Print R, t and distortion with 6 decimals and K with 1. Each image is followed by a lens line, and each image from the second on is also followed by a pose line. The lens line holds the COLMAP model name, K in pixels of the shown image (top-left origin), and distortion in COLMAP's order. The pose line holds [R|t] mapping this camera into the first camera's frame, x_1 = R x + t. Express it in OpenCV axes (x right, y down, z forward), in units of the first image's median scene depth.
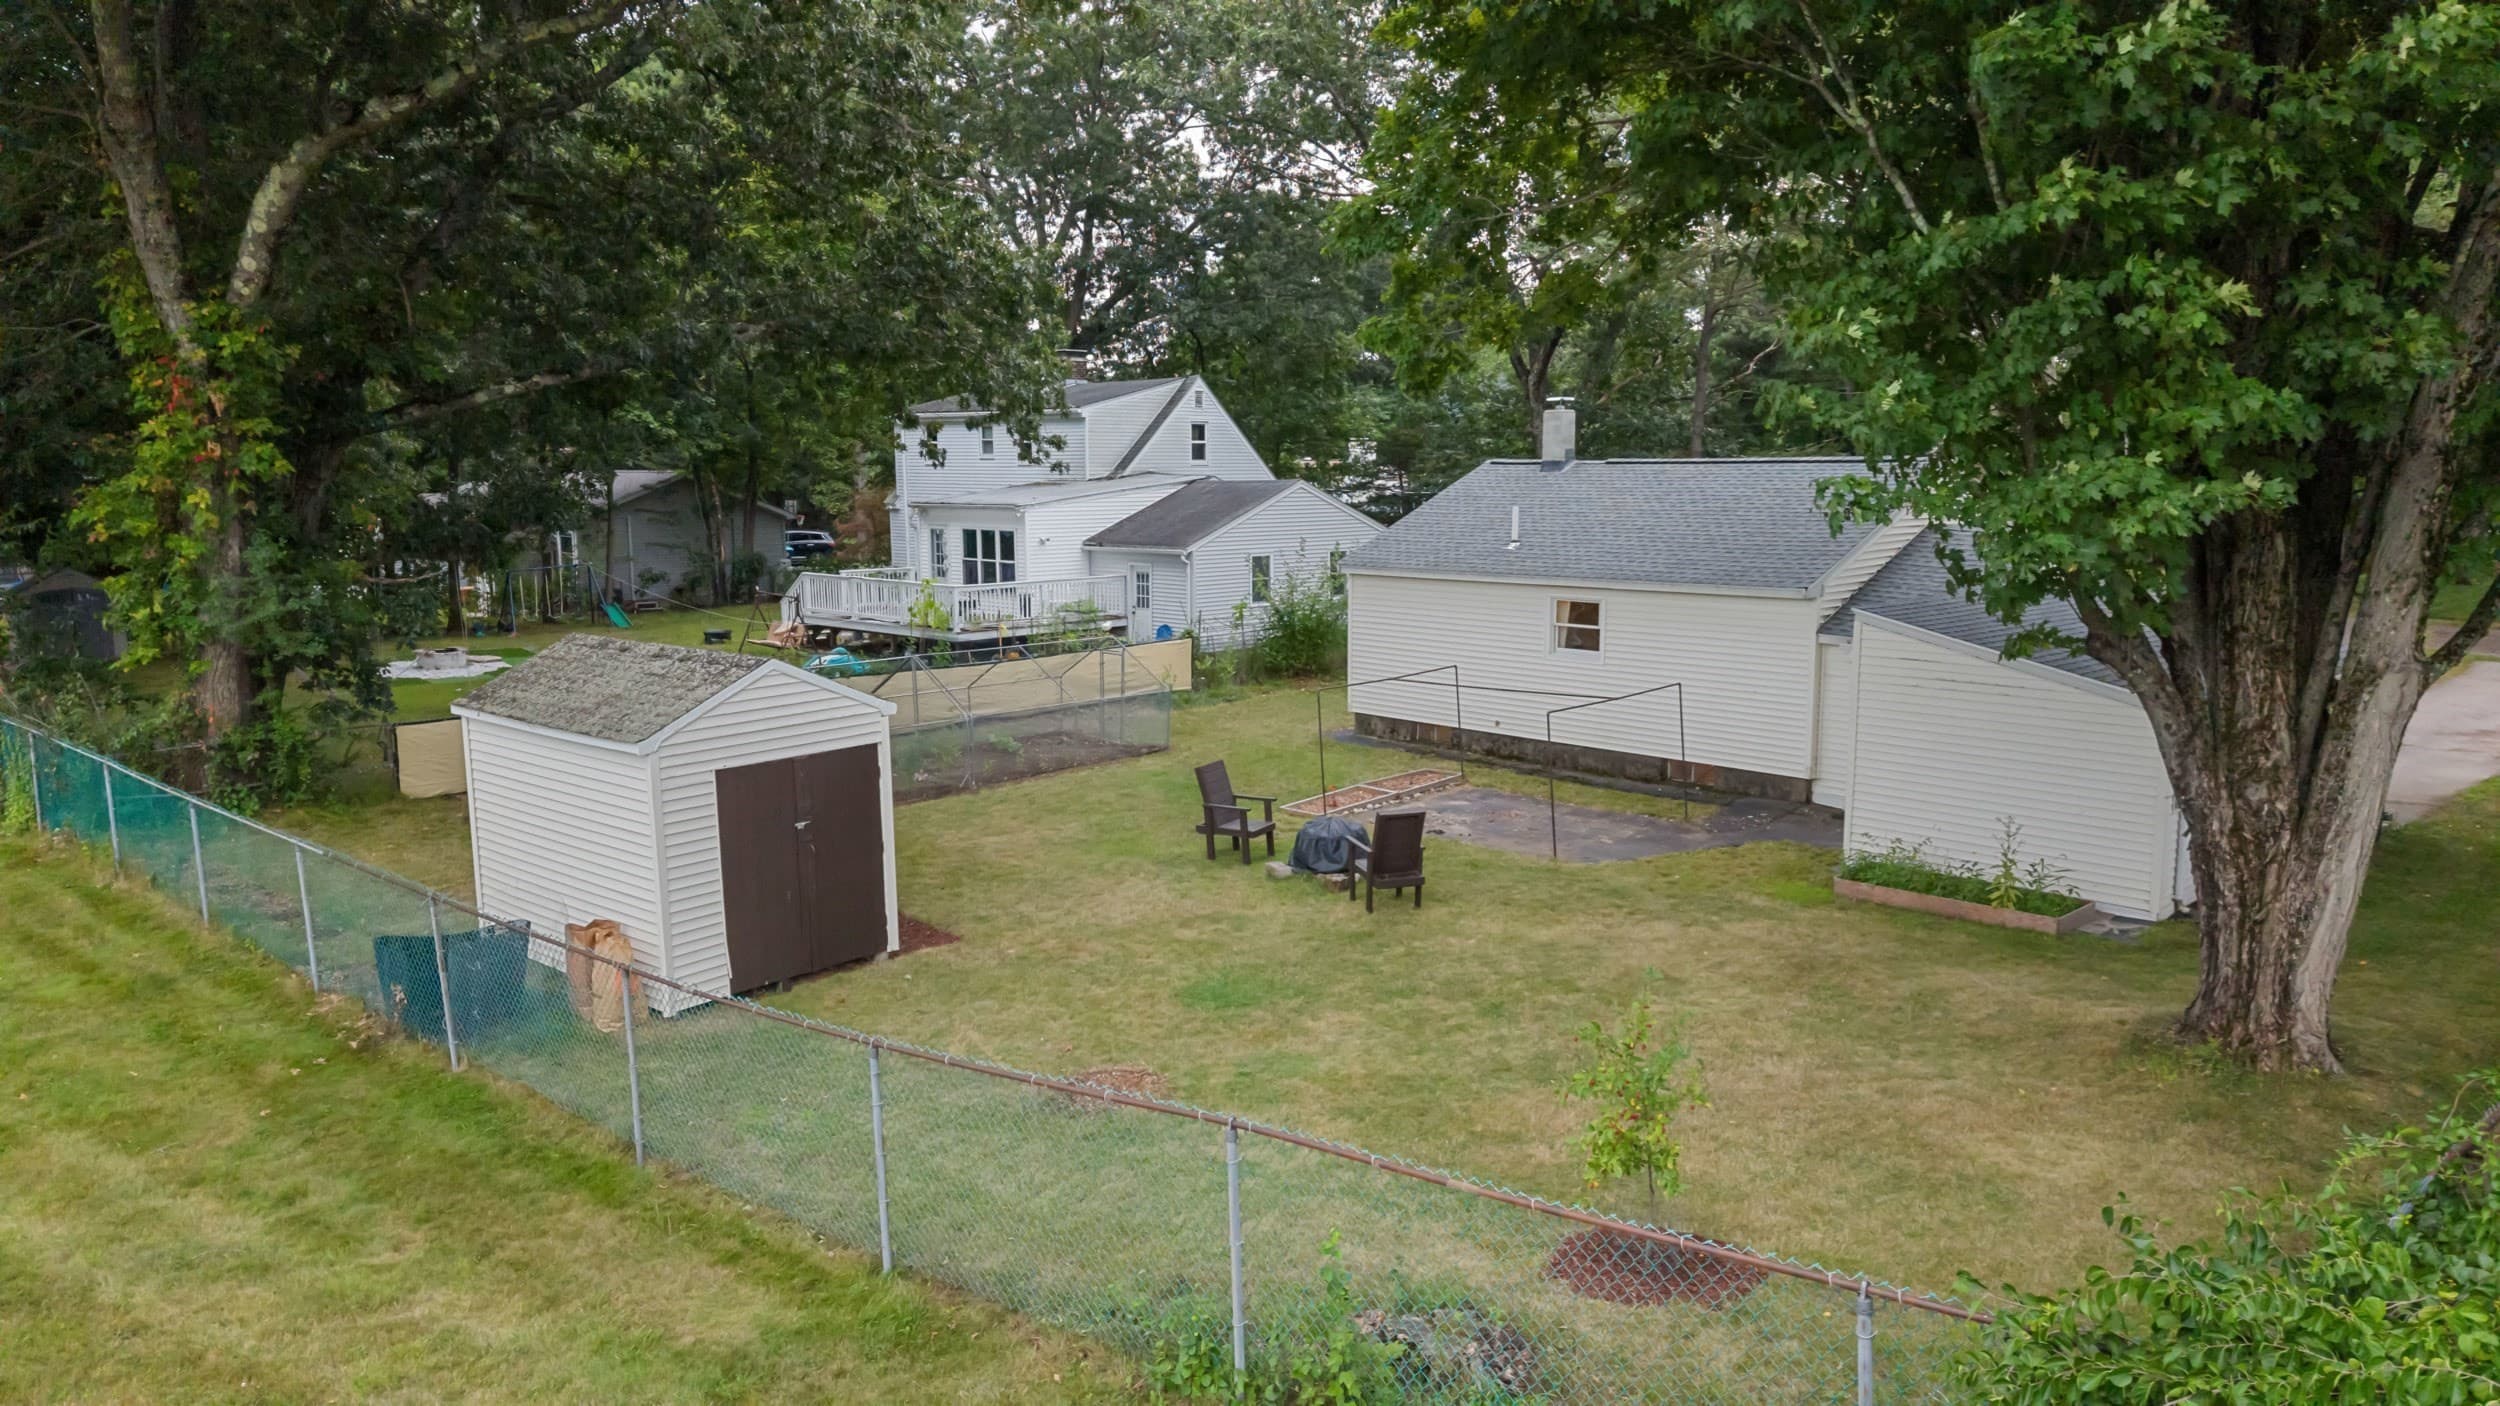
lens RADIAL K [[1633.9, 0, 1250.0], [0, 1633.9, 703.0], [0, 0, 1]] dist [0.018372, -0.000777]
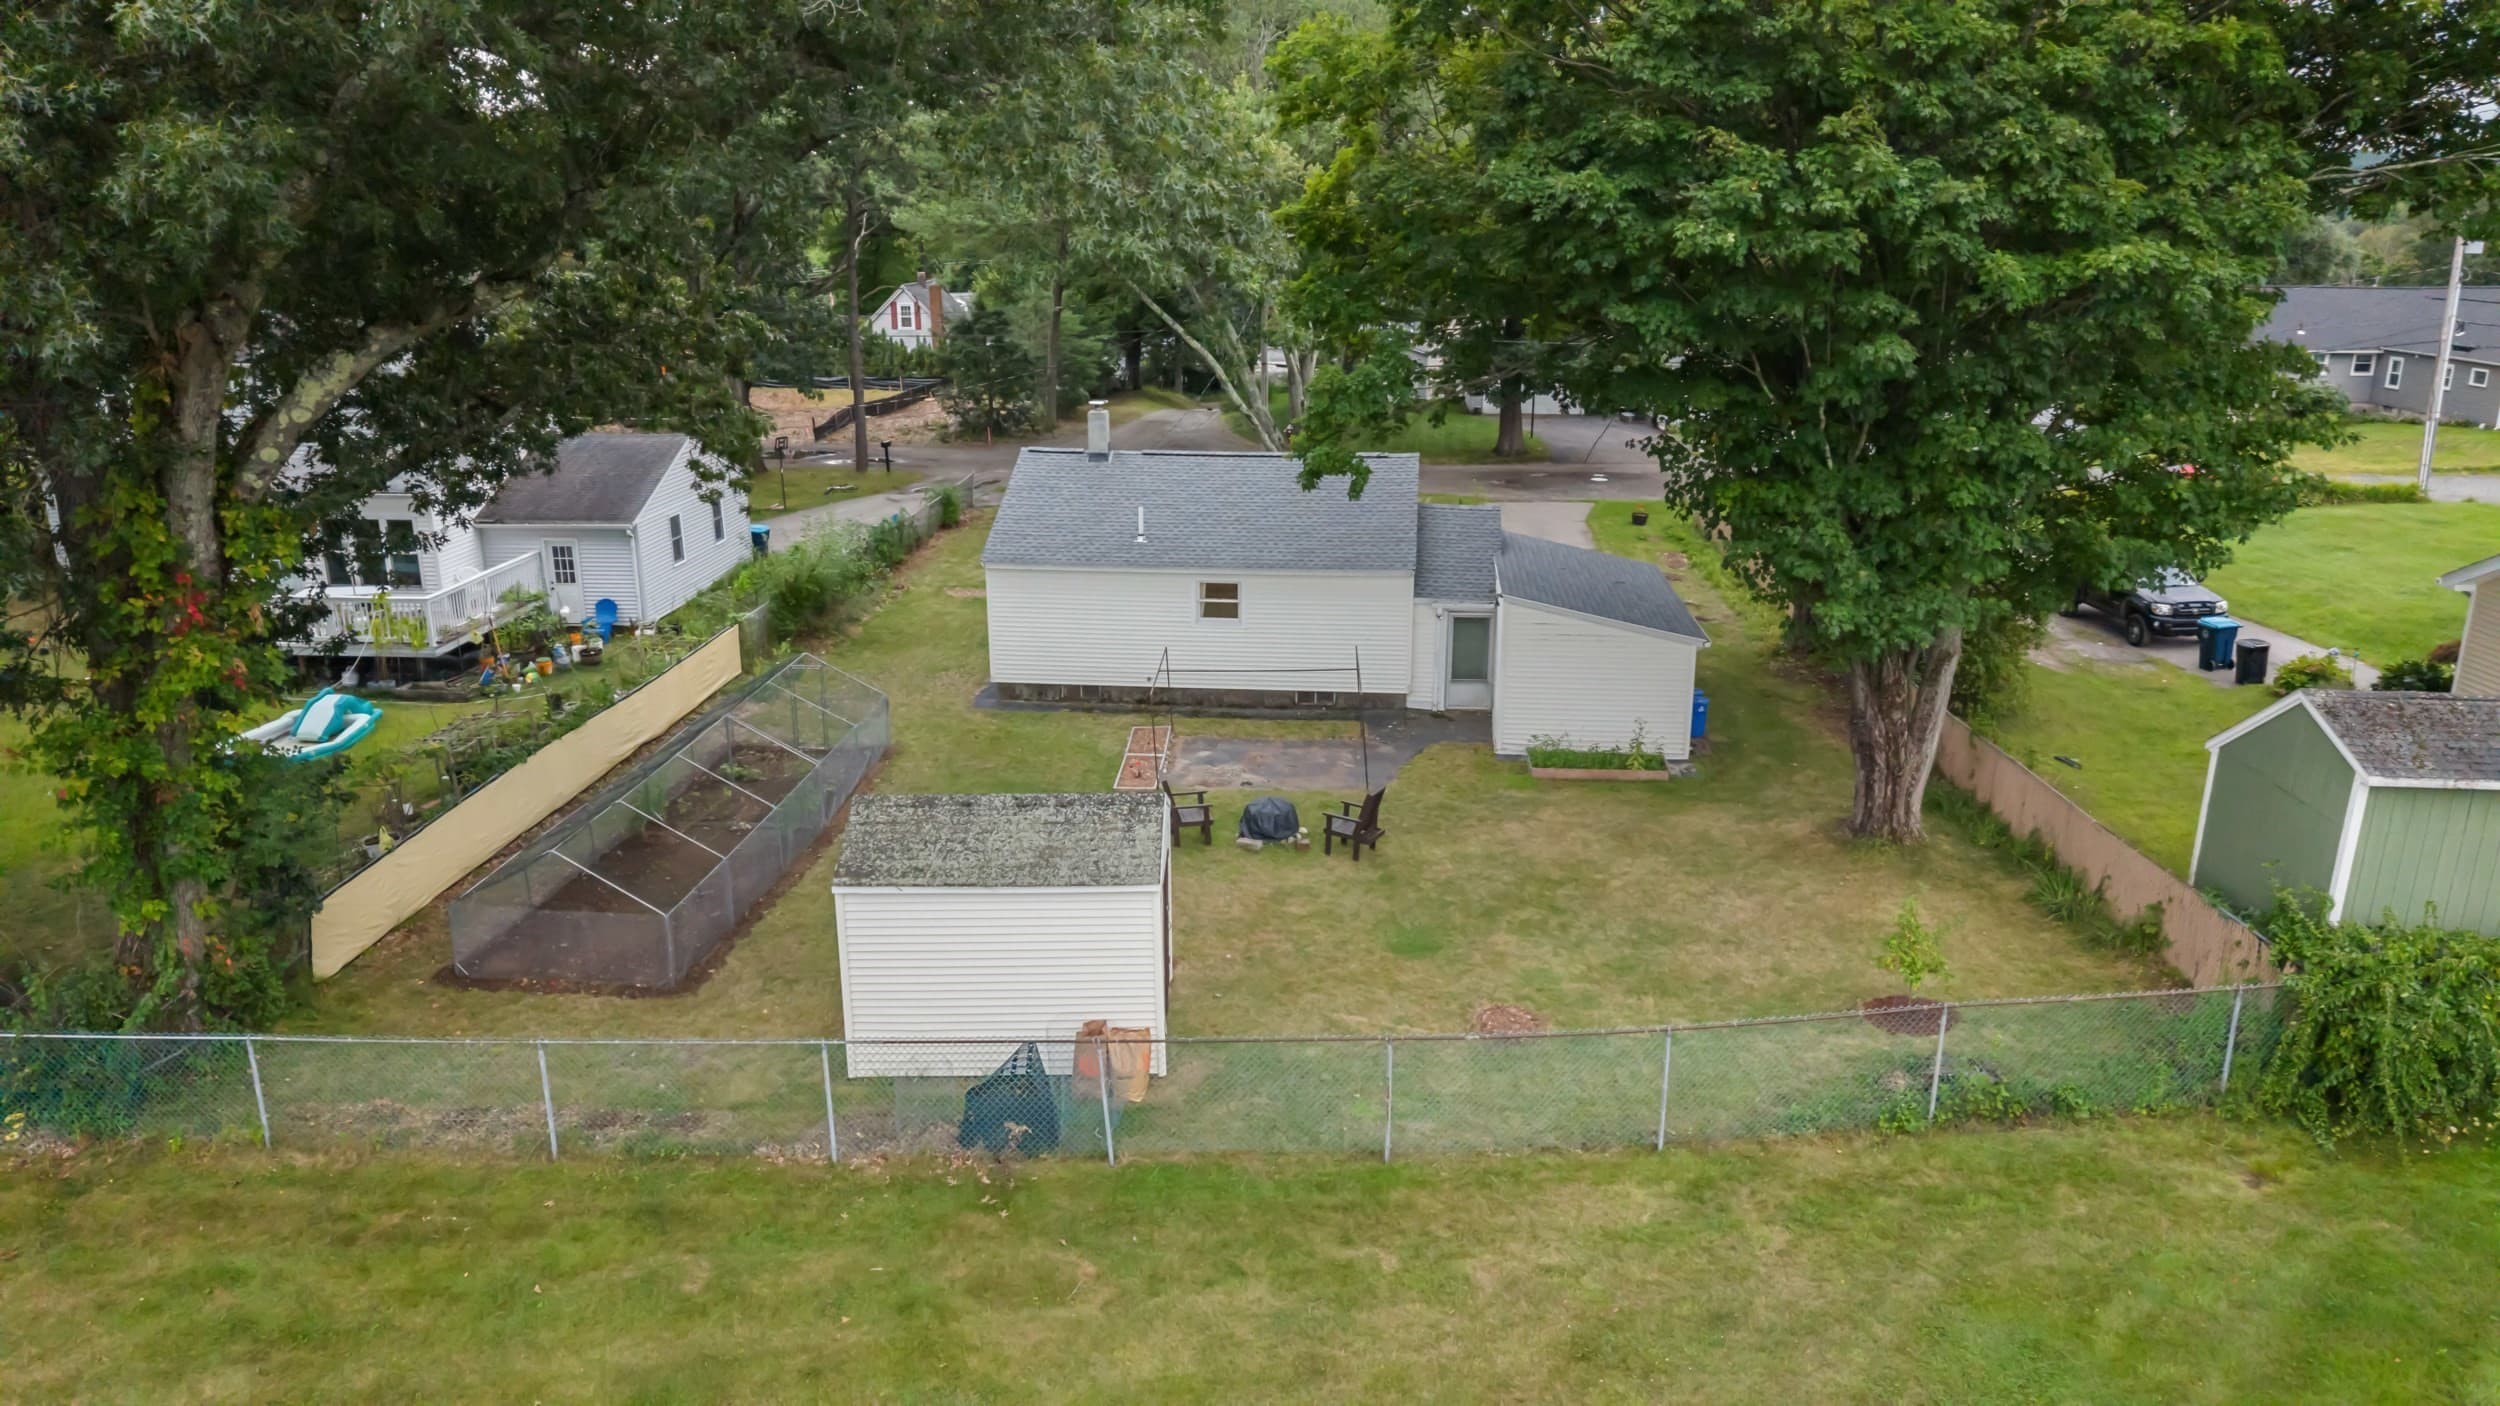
lens RADIAL K [[1620.9, 0, 1250.0], [0, 1620.9, 703.0], [0, 0, 1]] dist [0.152993, -0.000216]
pose [[0.747684, -0.184445, 0.637926, -0.741715], [0.093705, 0.980344, 0.173622, -0.223957], [-0.657410, -0.070038, 0.750271, -0.012526]]
